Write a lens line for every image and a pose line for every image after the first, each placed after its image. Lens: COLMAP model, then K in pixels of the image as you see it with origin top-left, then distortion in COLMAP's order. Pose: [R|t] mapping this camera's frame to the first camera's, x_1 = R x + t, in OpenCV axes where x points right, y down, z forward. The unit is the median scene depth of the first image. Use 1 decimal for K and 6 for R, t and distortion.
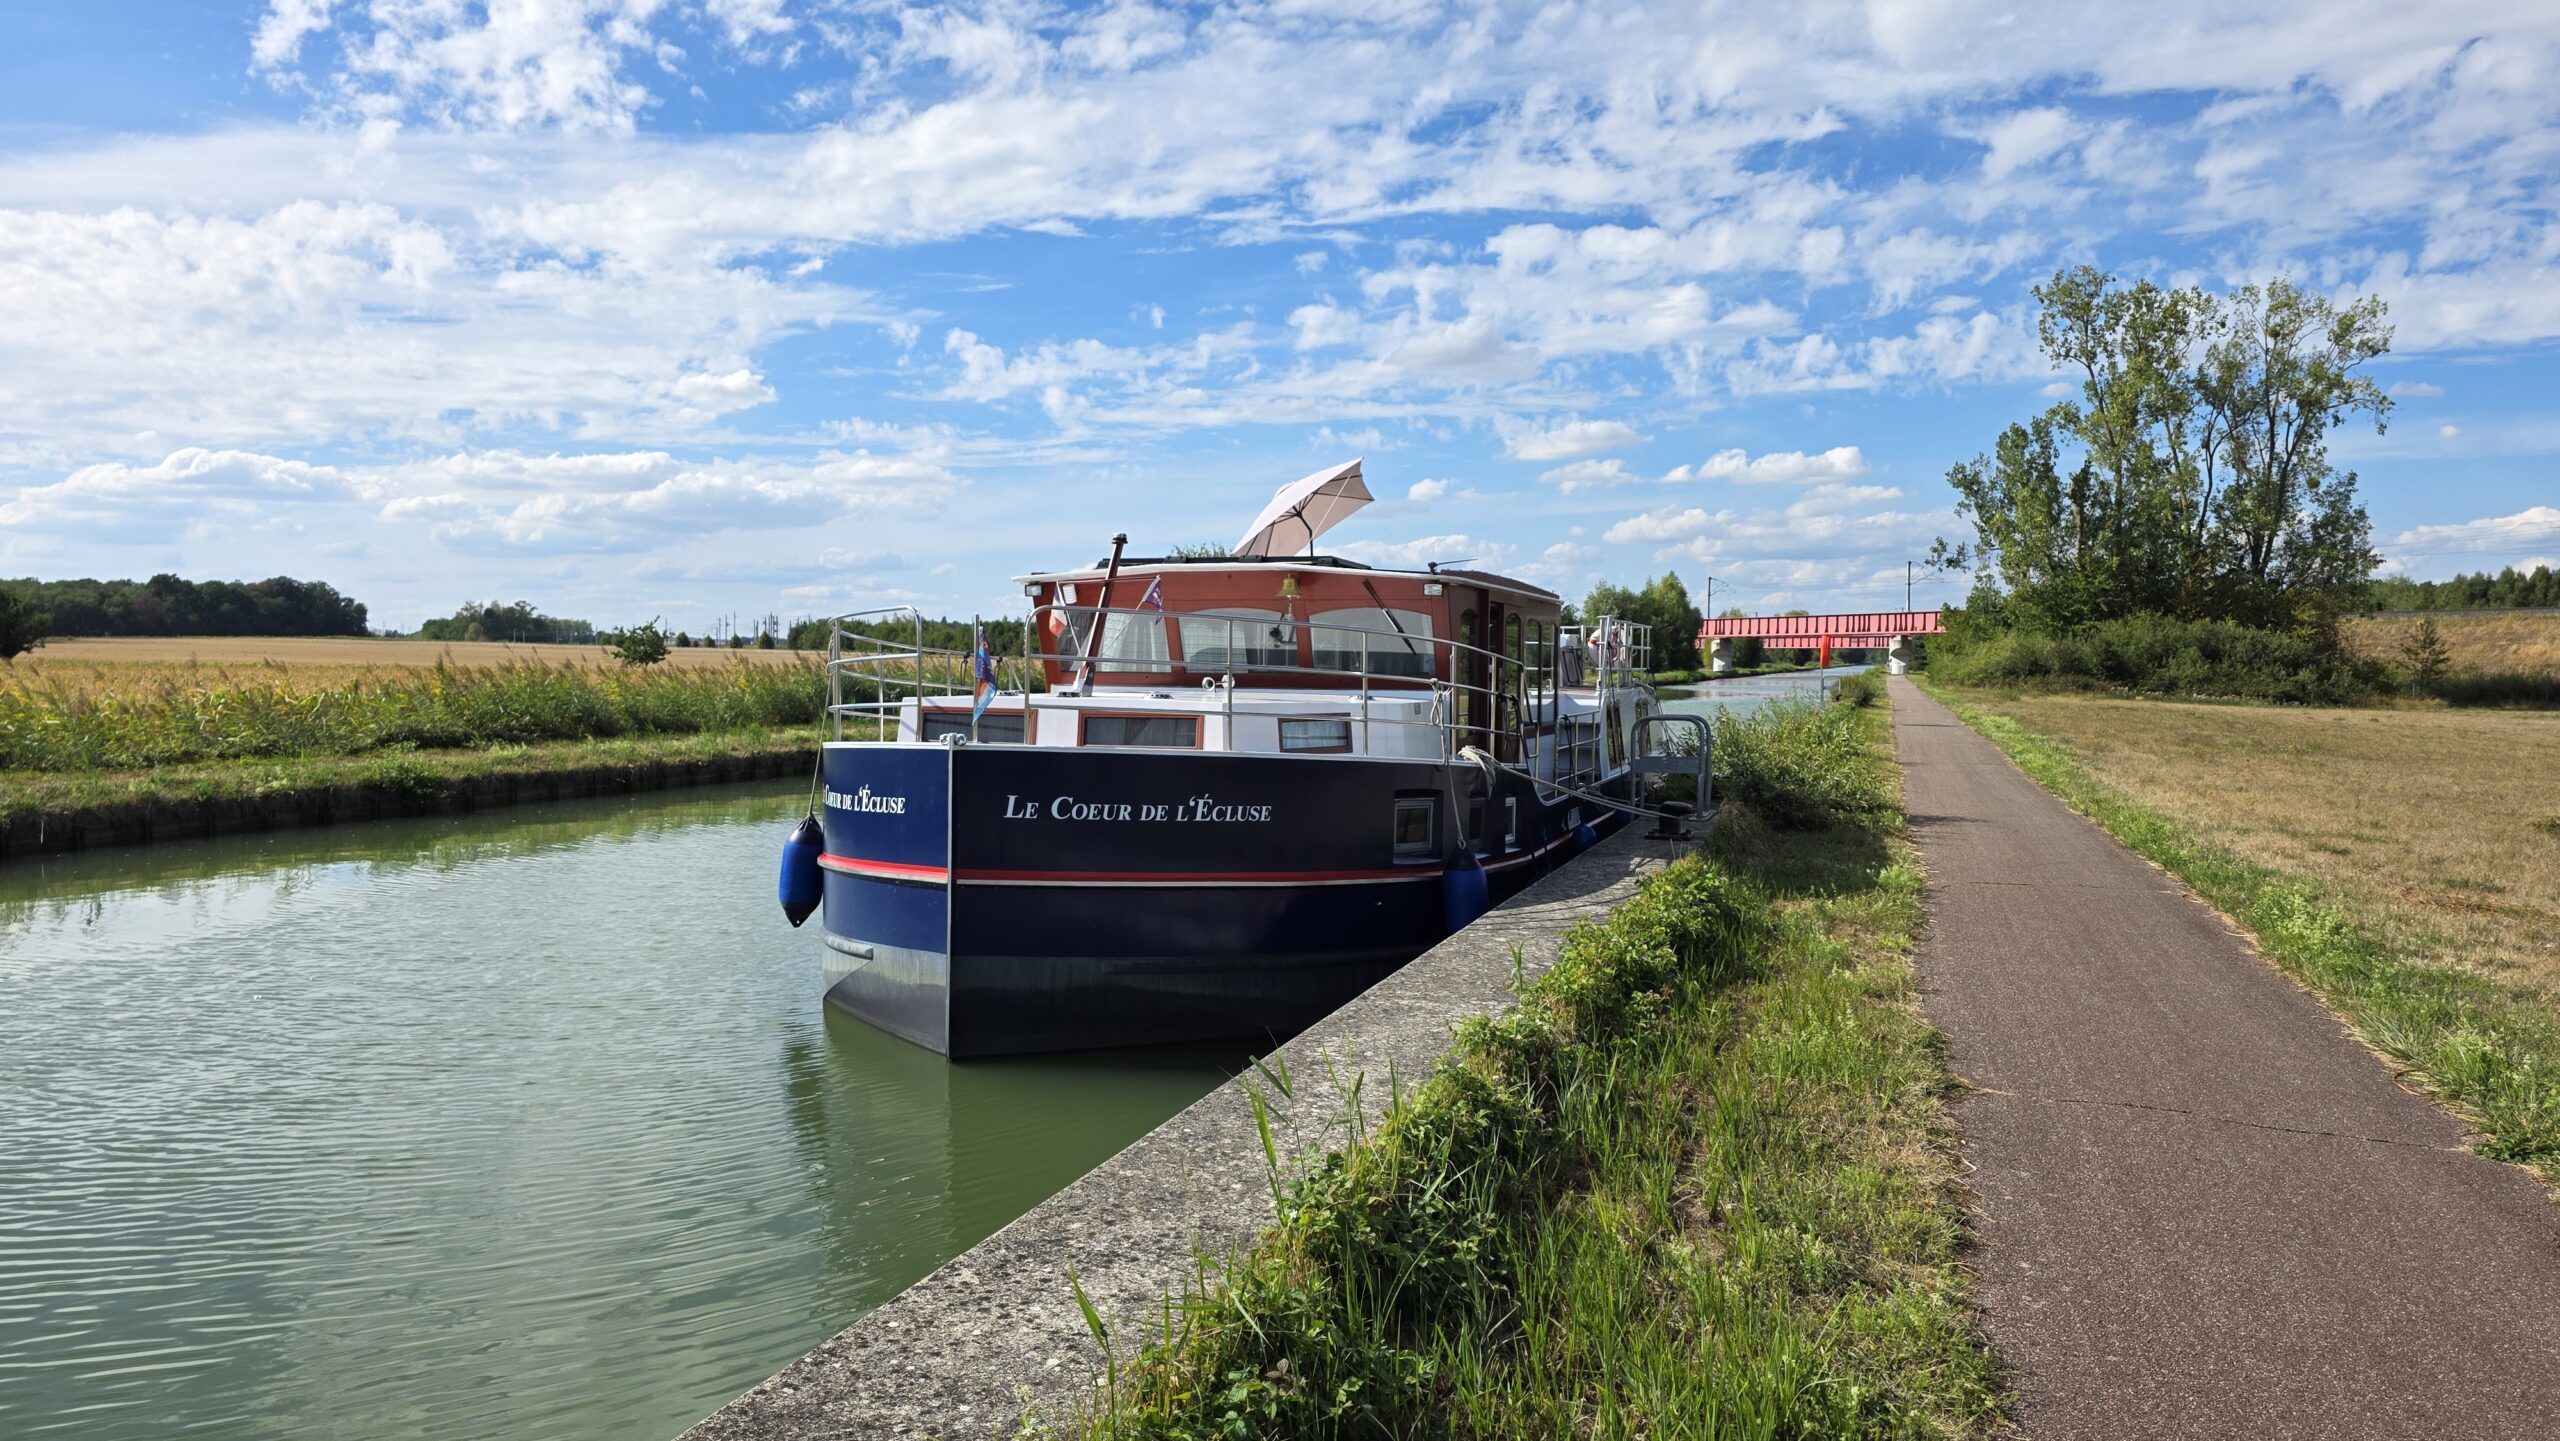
lens RADIAL K [[1619.9, 0, 1280.0], [0, 1619.9, 720.5], [0, 0, 1]] dist [0.072839, -0.069643]
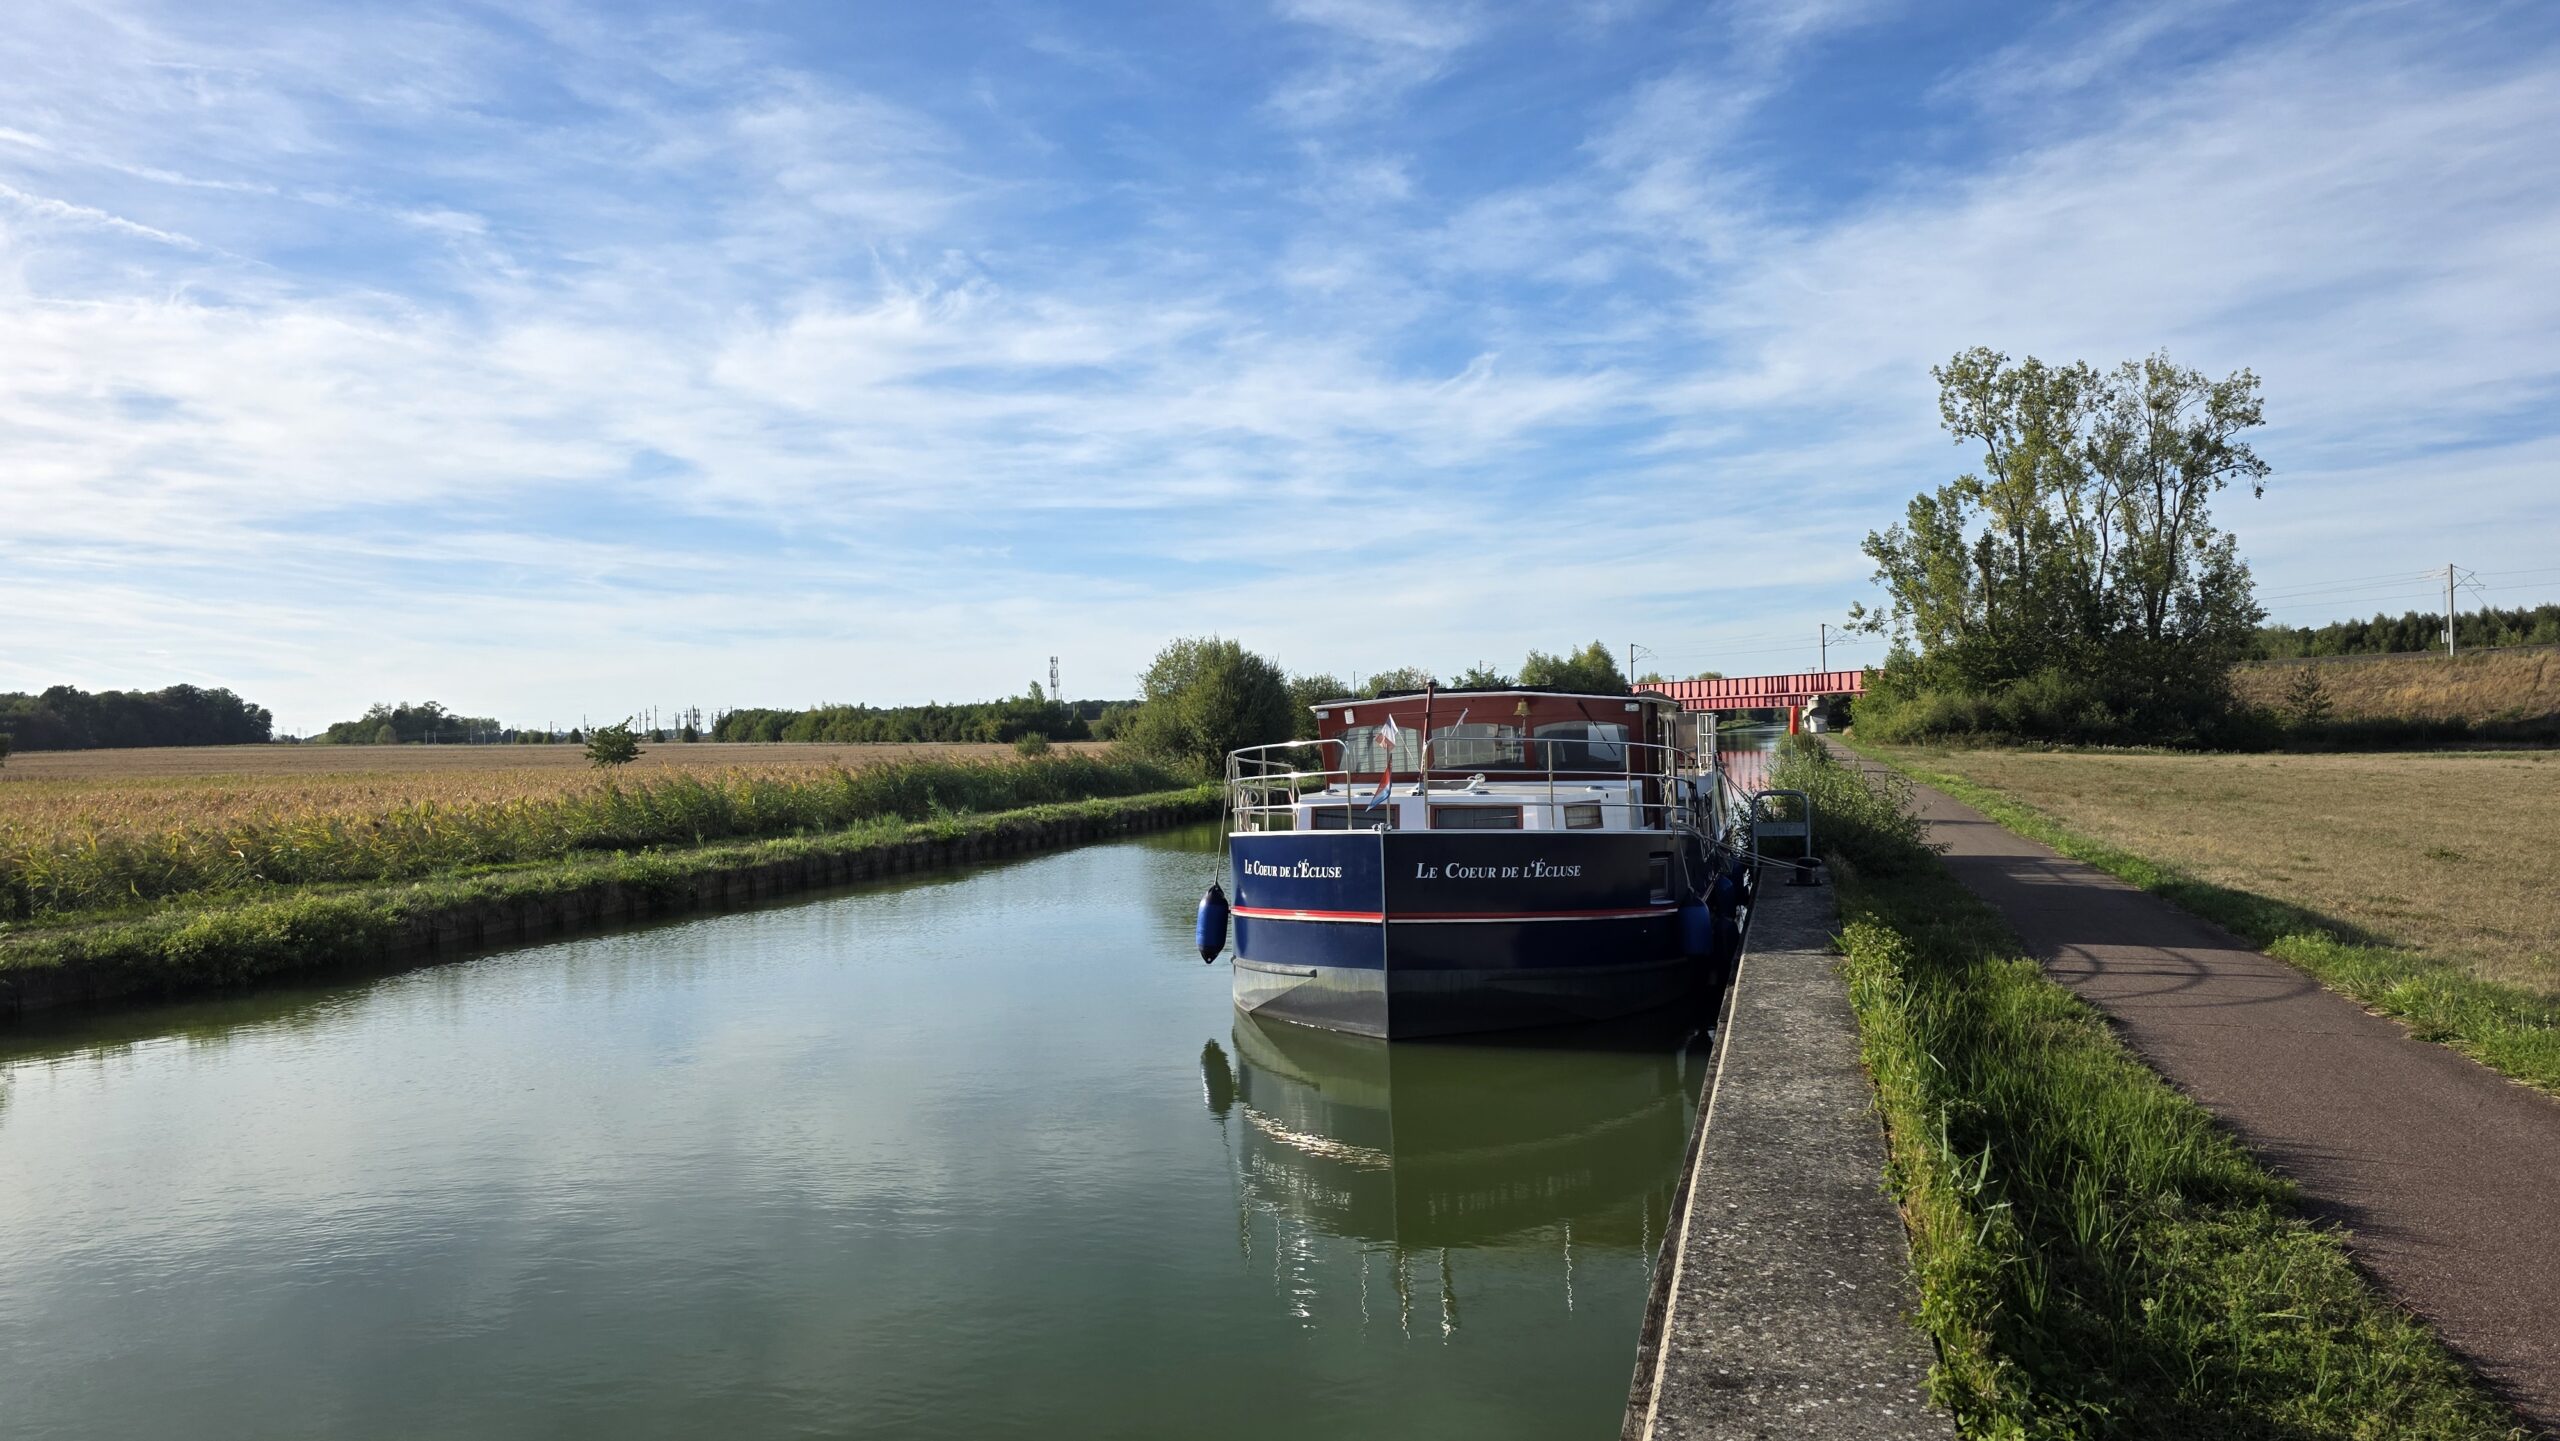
lens RADIAL K [[1619.6, 0, 1271.6], [0, 1619.6, 732.5], [0, 0, 1]] dist [0.078132, -0.081813]
pose [[0.998469, -0.031681, 0.045347, -0.025824], [0.033400, 0.998732, -0.037679, -0.001525], [-0.044096, 0.039136, 0.998260, -0.033432]]
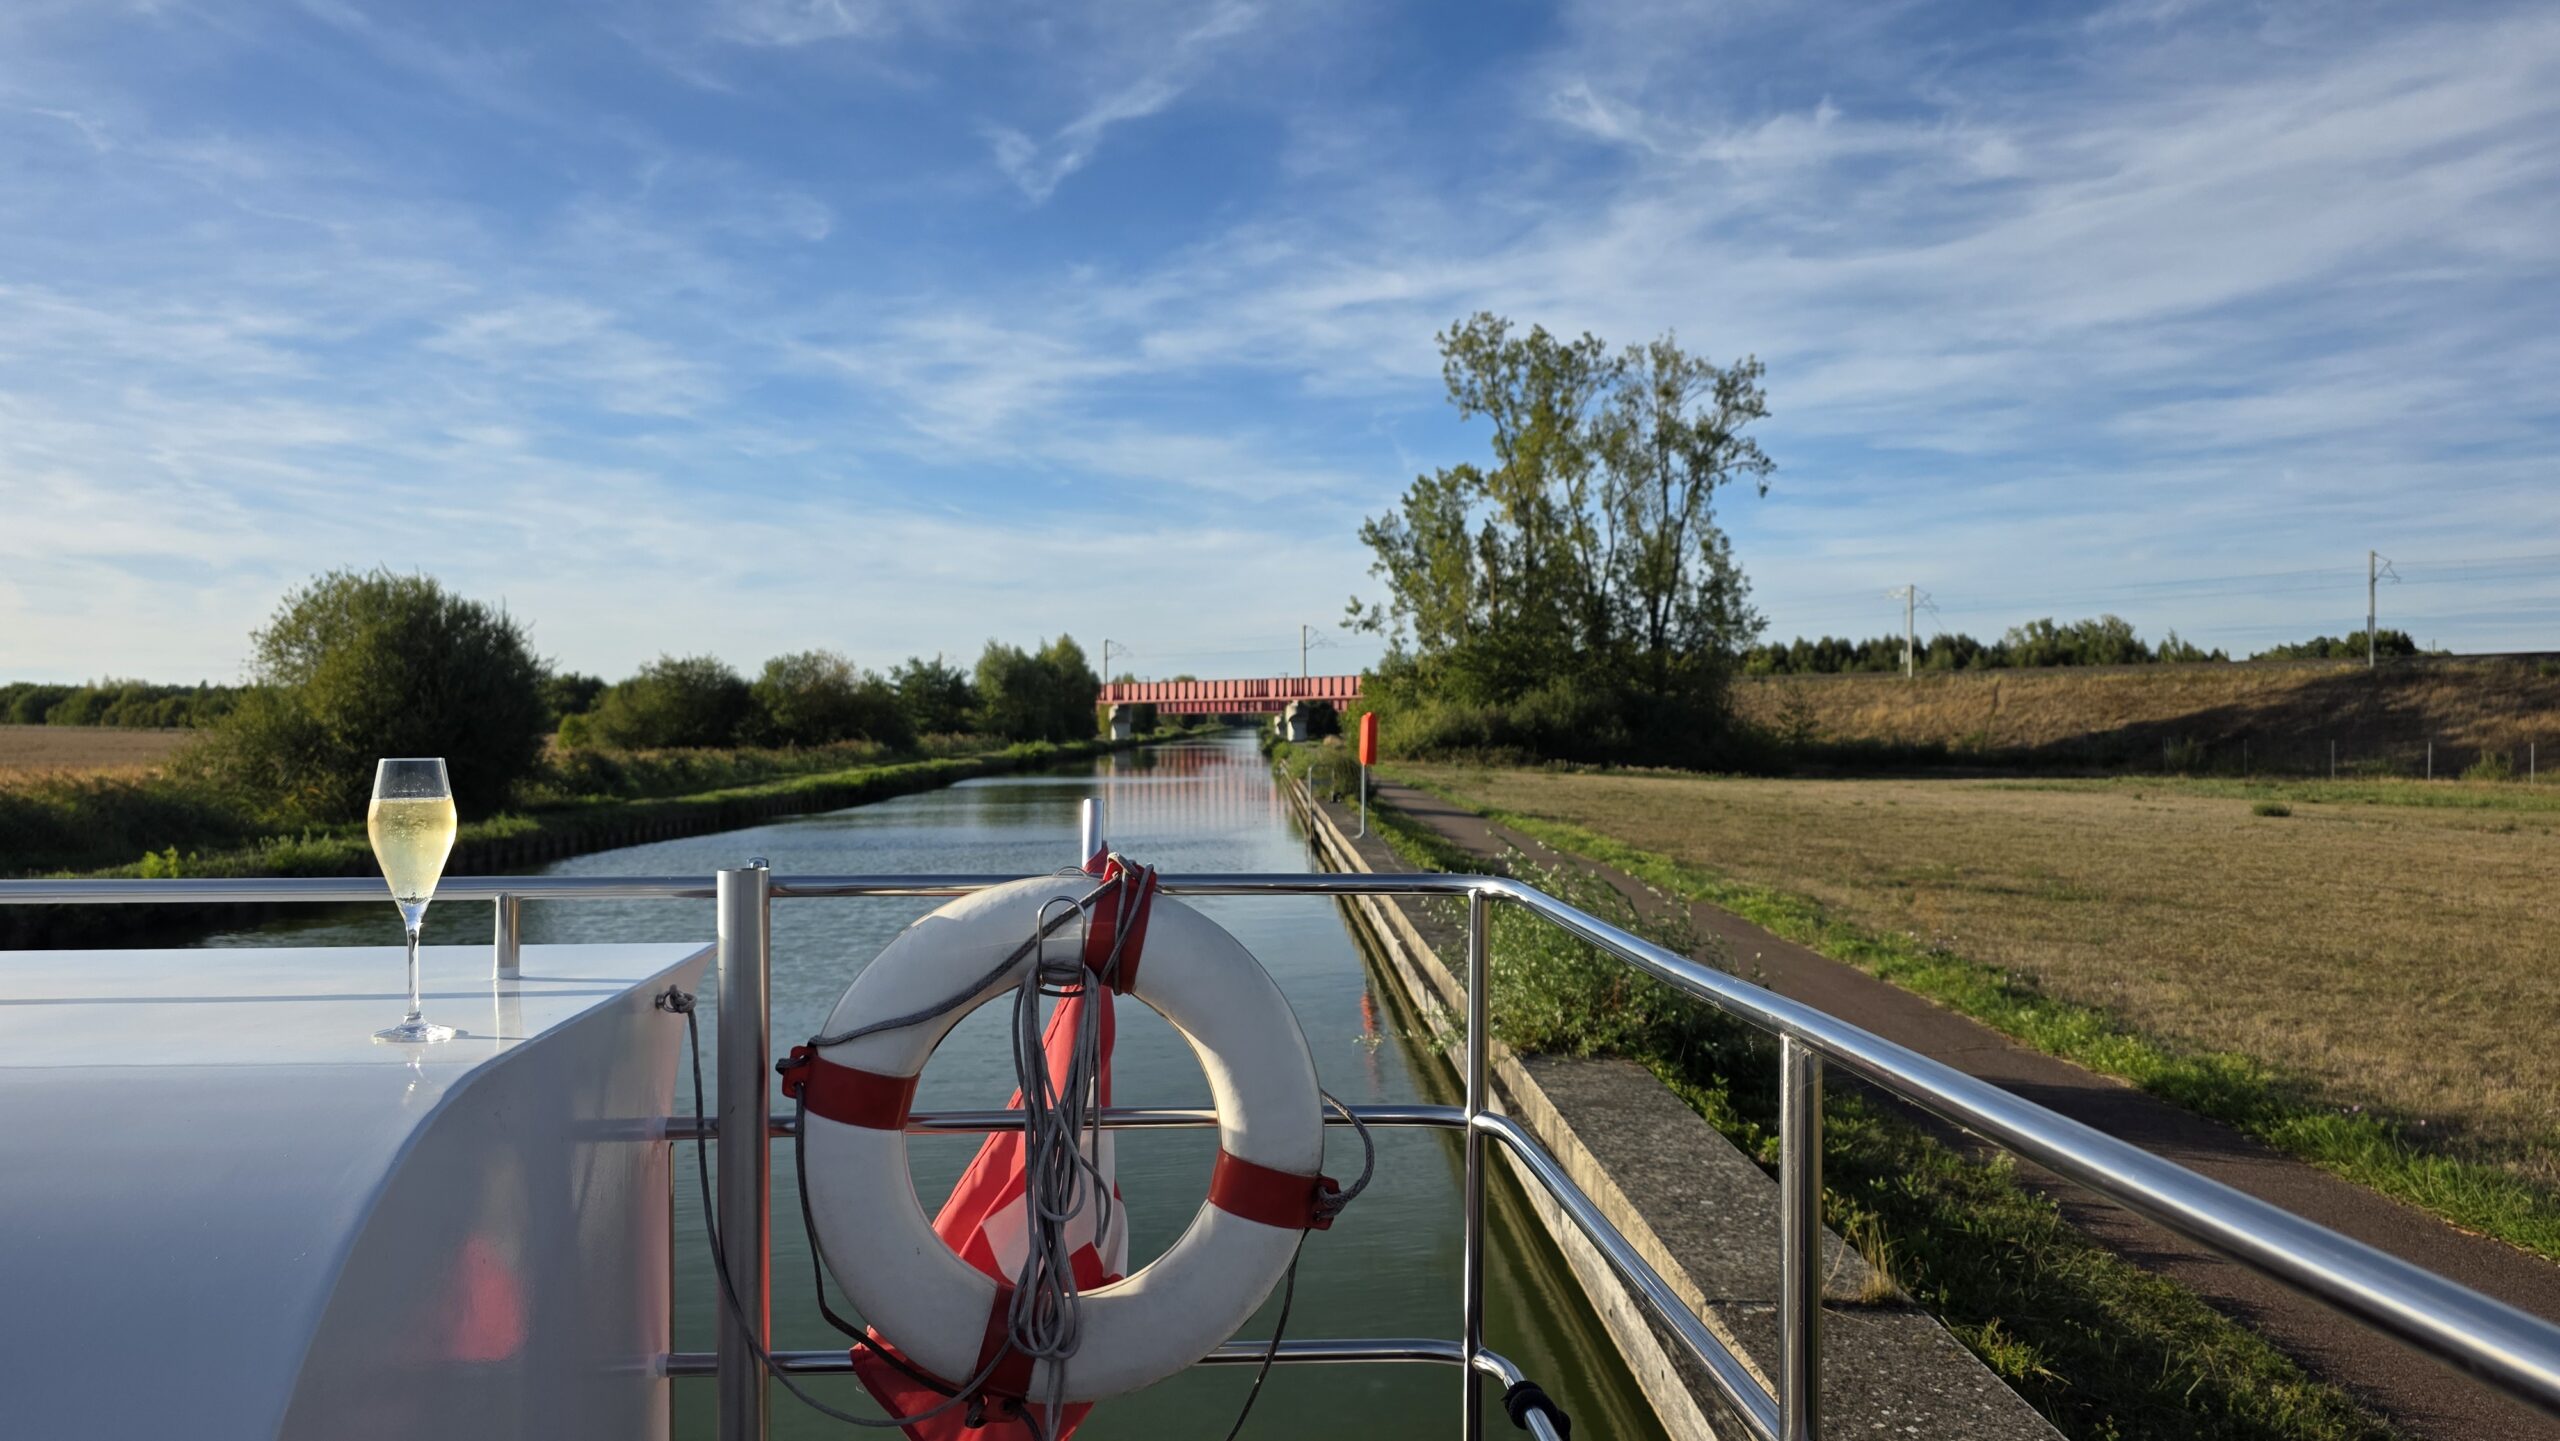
lens RADIAL K [[1619.9, 0, 1280.0], [0, 1619.9, 720.5], [0, 0, 1]] dist [0.072839, -0.069643]
pose [[0.933014, -0.009113, 0.359724, 0.038961], [0.023587, 0.999078, -0.035868, -0.010614], [-0.359066, 0.041950, 0.932369, 0.180002]]
